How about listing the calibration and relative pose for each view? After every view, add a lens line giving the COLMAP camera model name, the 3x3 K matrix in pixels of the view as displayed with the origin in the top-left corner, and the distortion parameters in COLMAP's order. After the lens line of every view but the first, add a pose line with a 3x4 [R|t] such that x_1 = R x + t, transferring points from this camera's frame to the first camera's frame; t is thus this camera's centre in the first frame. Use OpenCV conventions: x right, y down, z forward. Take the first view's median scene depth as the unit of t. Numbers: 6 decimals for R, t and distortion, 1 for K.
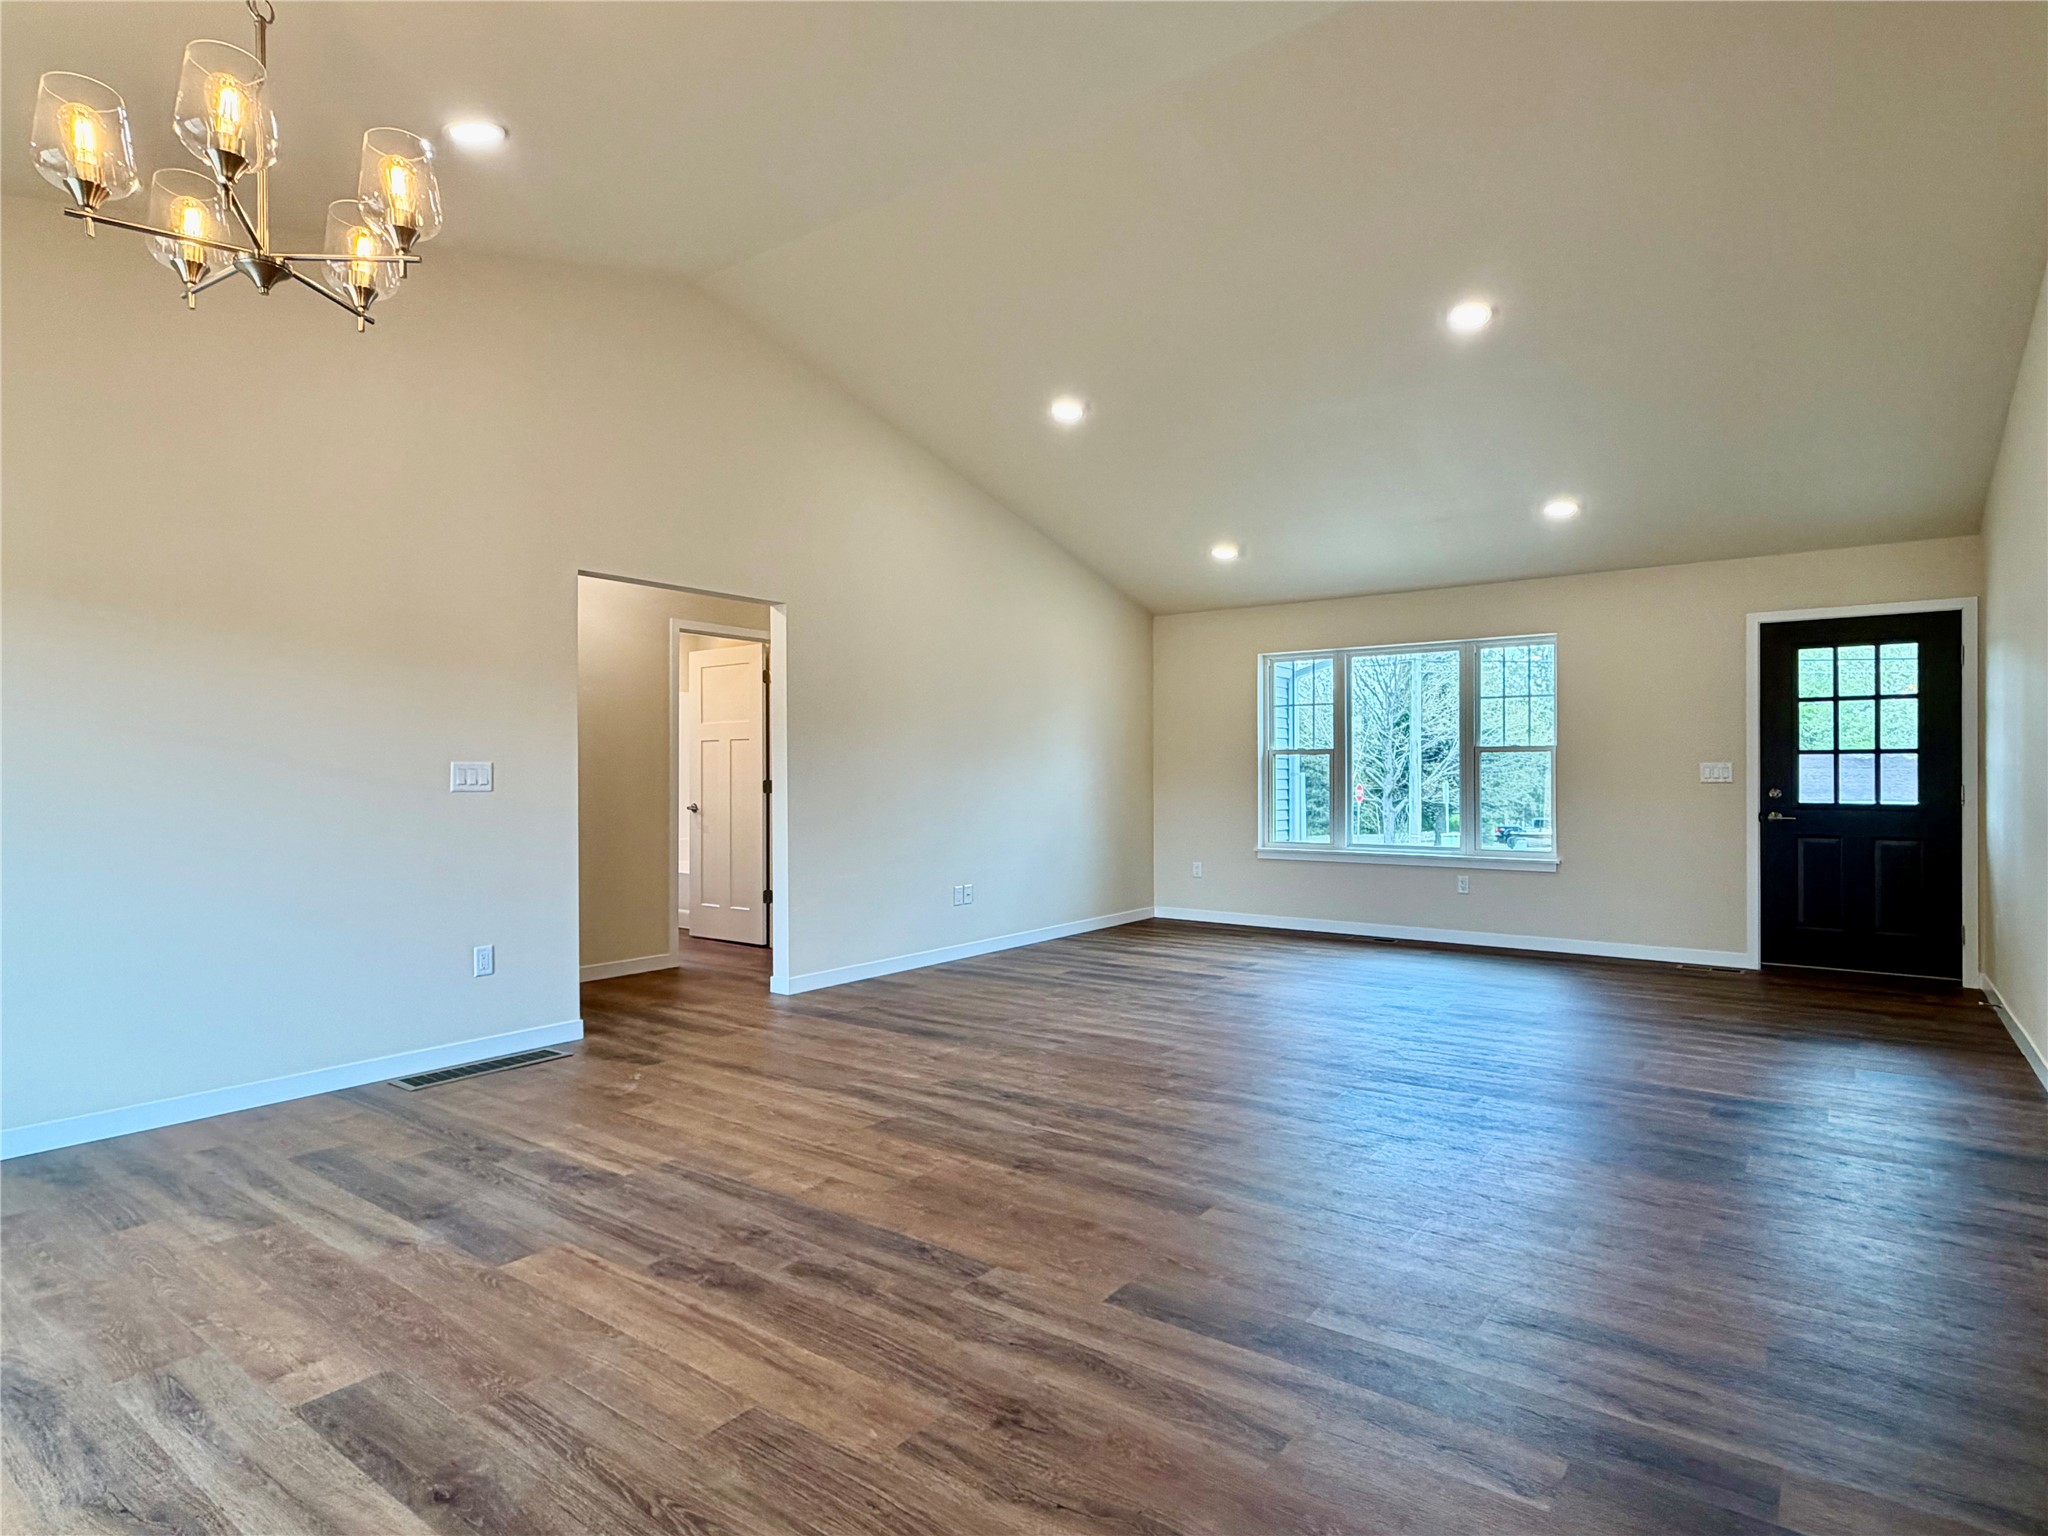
lens RADIAL K [[1113.3, 0, 1027.0], [0, 1113.3, 766.7], [0, 0, 1]] dist [-0.000091, -0.000550]
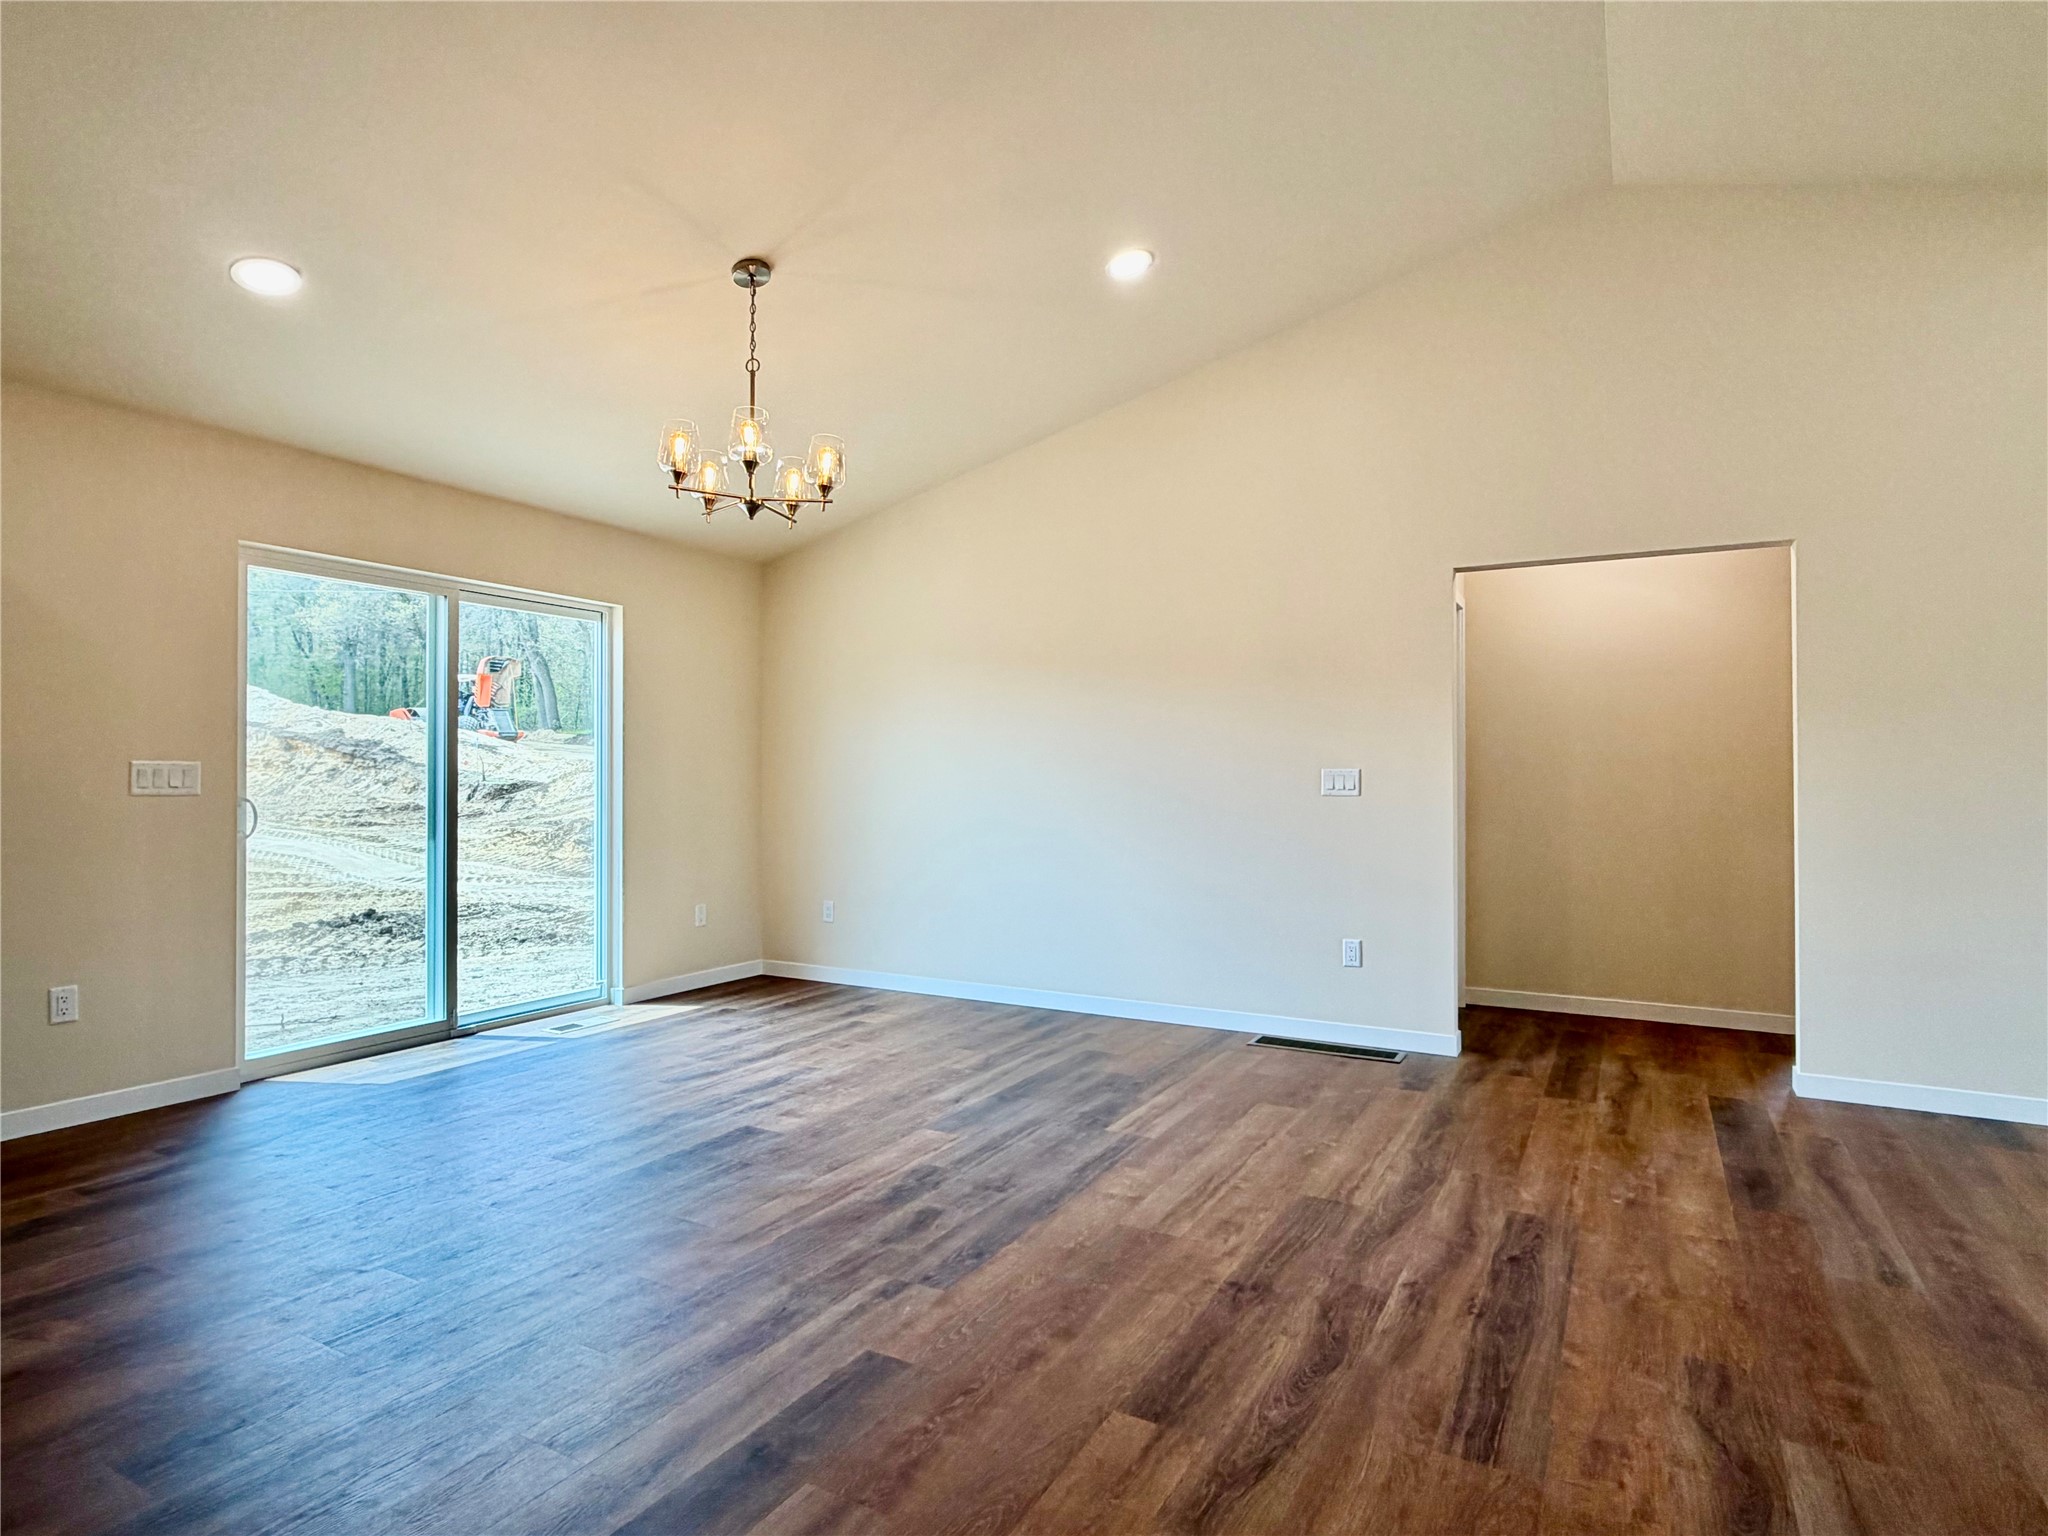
lens RADIAL K [[1113.3, 0, 1026.0], [0, 1113.3, 773.2], [0, 0, 1]] dist [-0.000091, -0.000550]
pose [[0.128191, -0.003724, -0.991742, 0.755255], [0.000545, 0.999993, -0.003684, 0.005960], [0.991749, -0.000068, 0.128193, 0.765934]]
